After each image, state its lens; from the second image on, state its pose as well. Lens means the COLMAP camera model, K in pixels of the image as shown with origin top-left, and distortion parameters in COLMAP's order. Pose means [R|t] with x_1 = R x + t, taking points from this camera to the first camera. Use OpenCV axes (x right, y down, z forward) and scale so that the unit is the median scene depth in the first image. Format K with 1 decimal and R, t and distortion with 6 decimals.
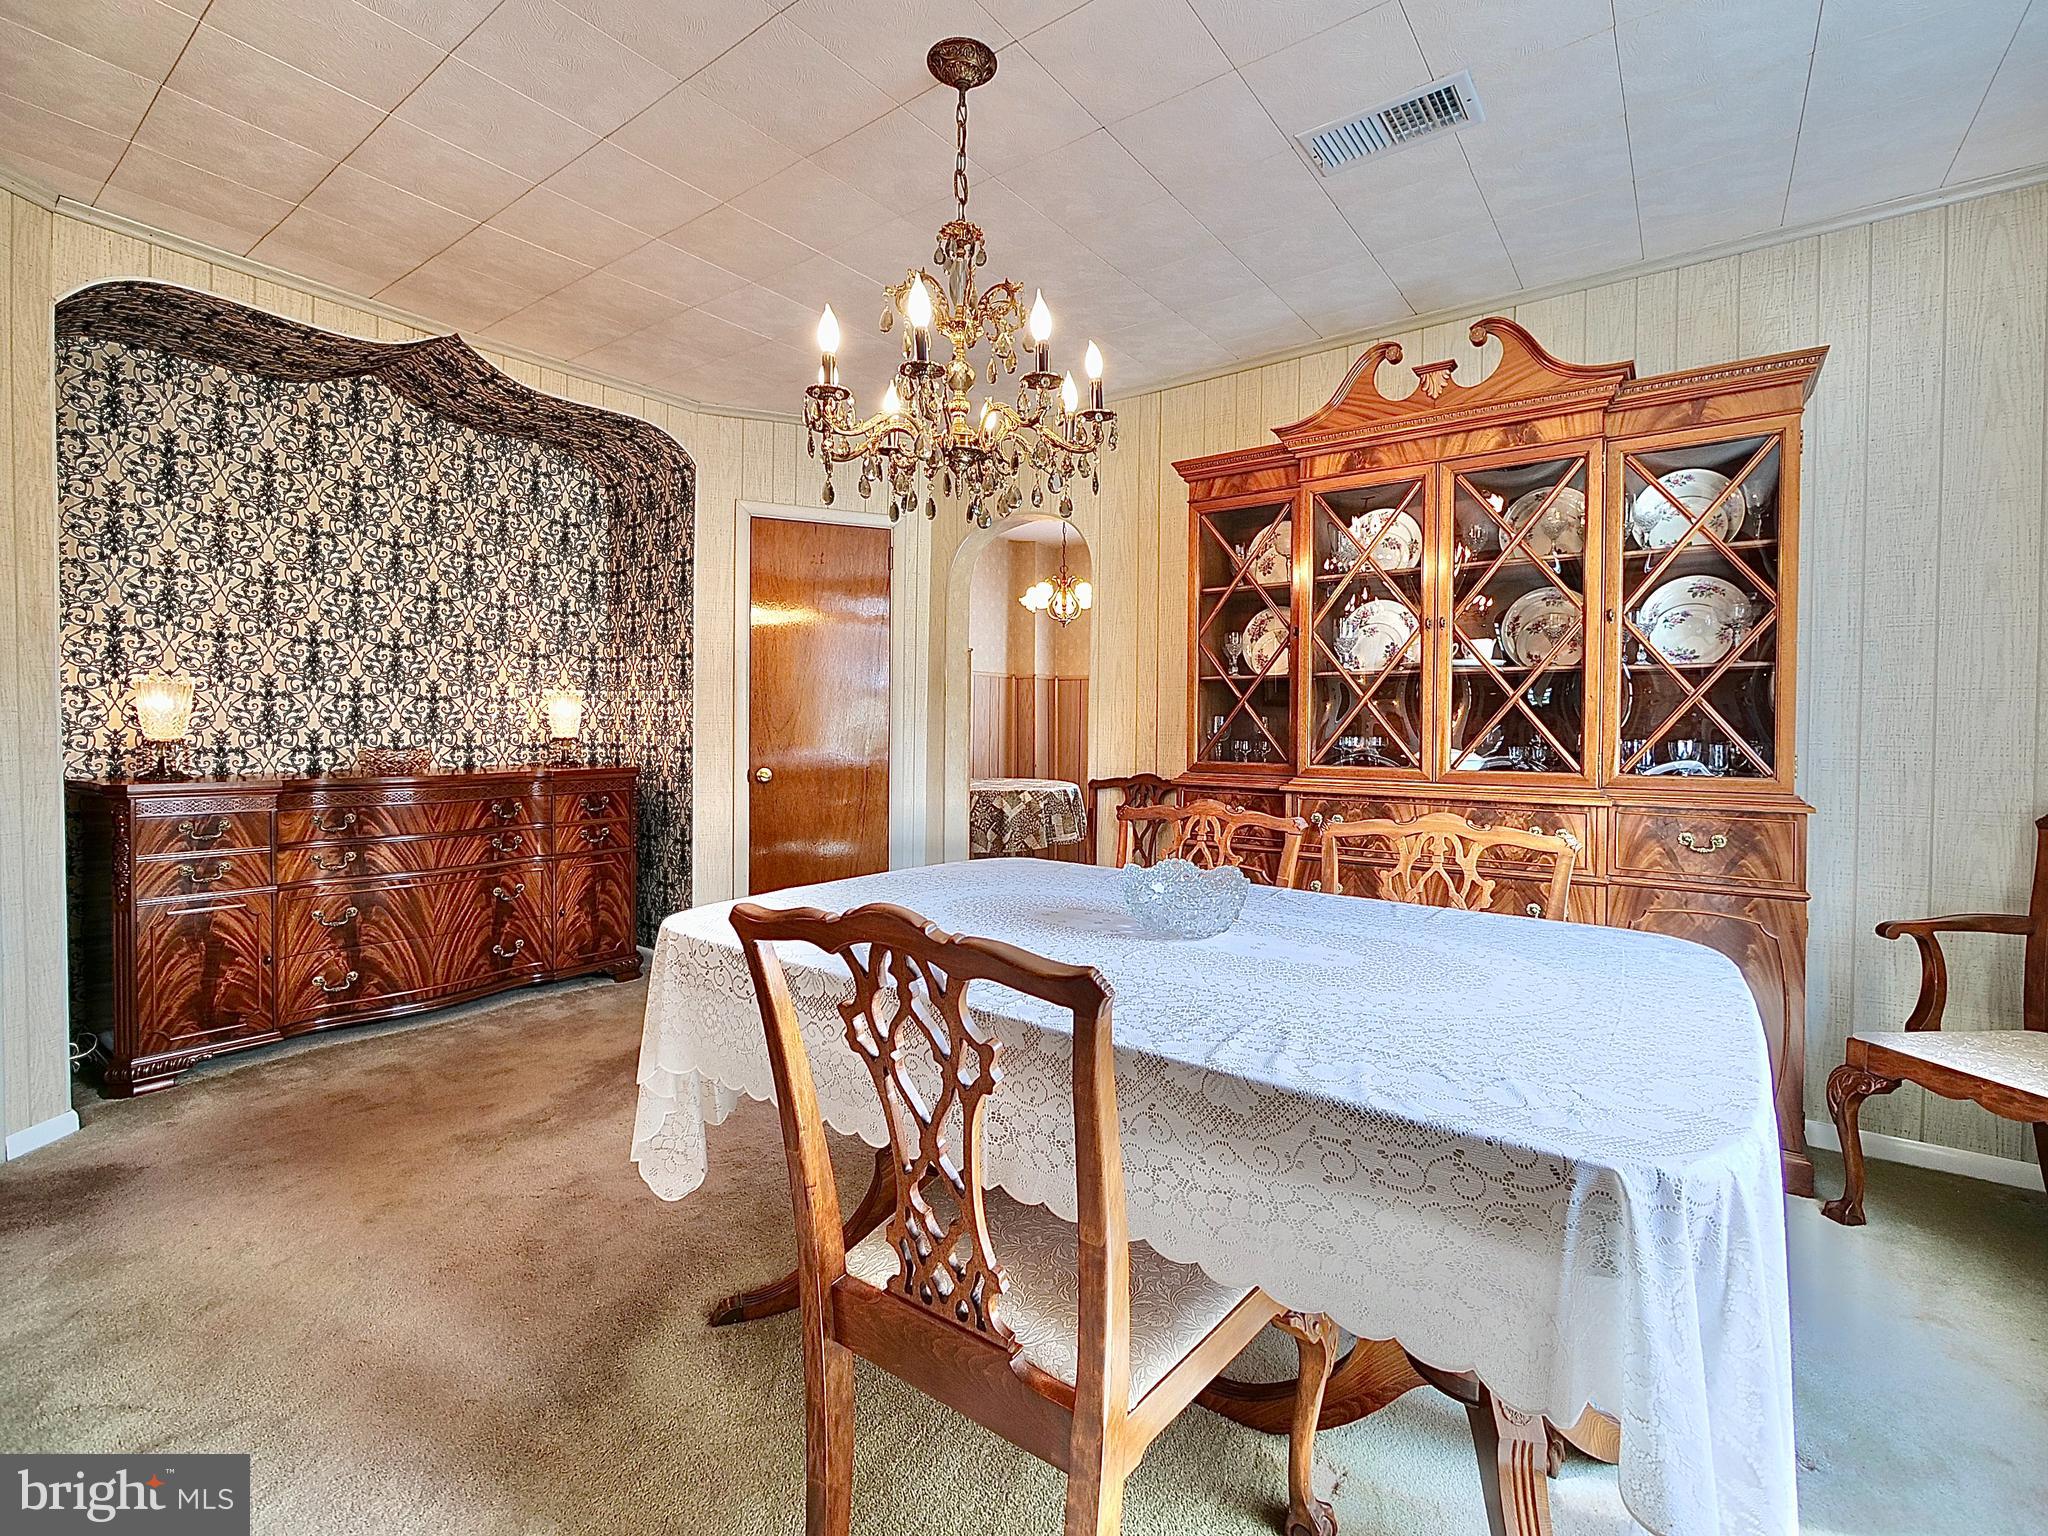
lens RADIAL K [[918.9, 0, 1018.8], [0, 918.9, 757.9], [0, 0, 1]] dist [-0.008297, 0.000529]
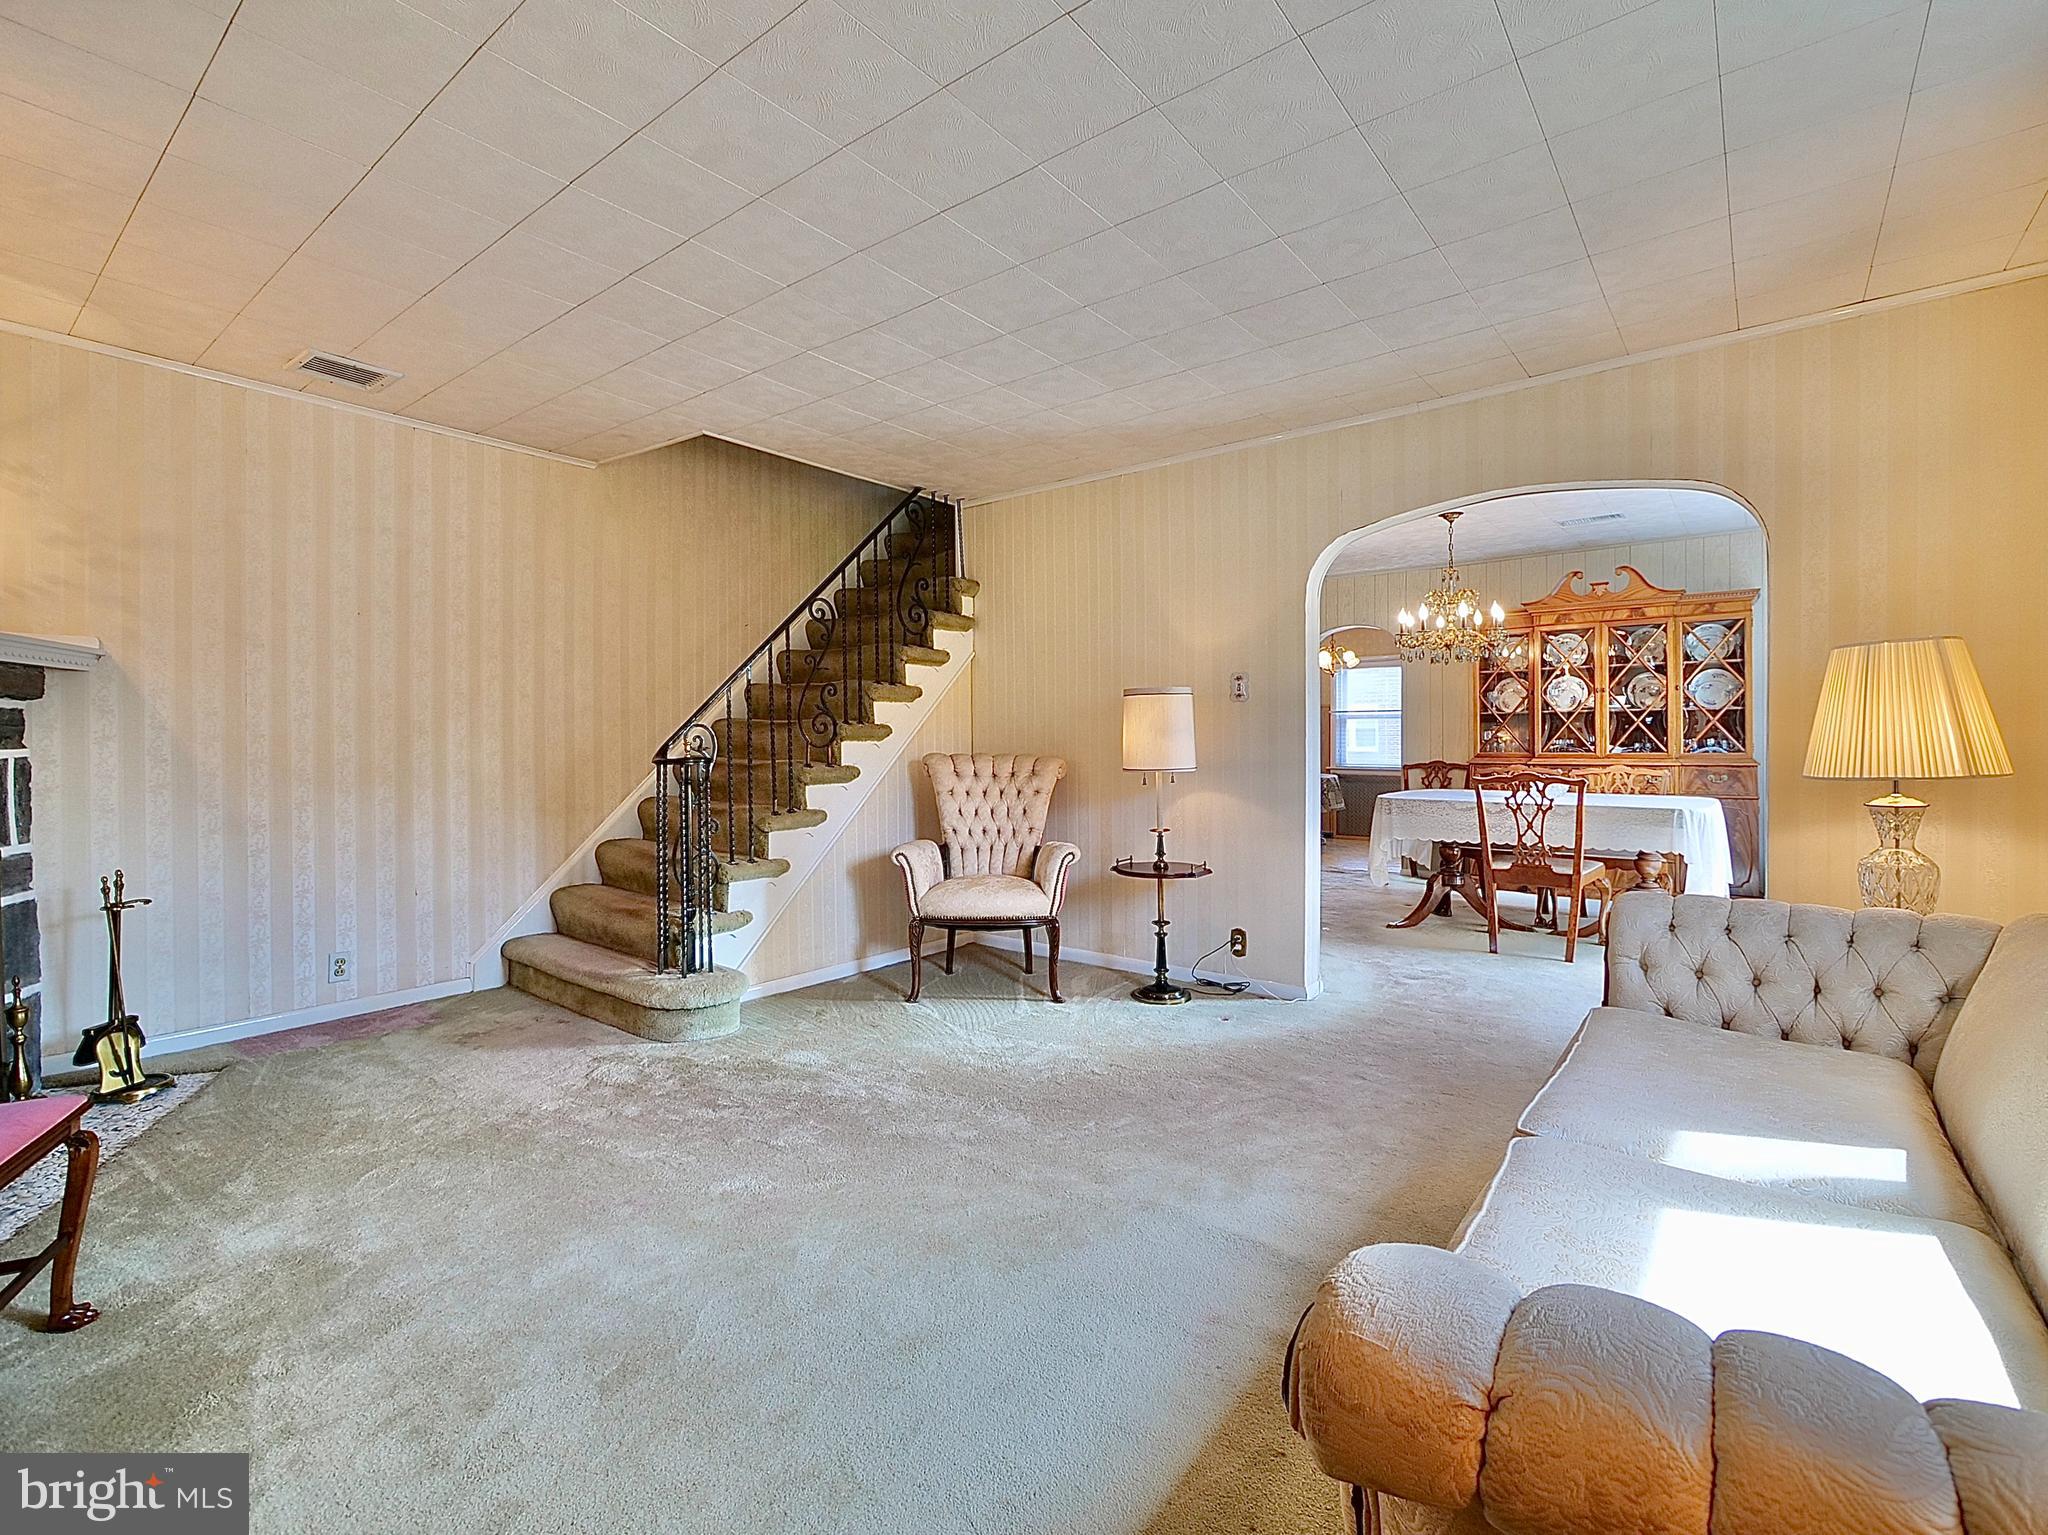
lens RADIAL K [[918.9, 0, 1030.1], [0, 918.9, 756.8], [0, 0, 1]] dist [-0.008297, 0.000529]
pose [[0.999040, -0.012239, -0.042072, -0.951098], [0.011403, 0.999734, -0.020051, 0.055614], [0.042306, 0.019552, 0.998913, -1.463857]]
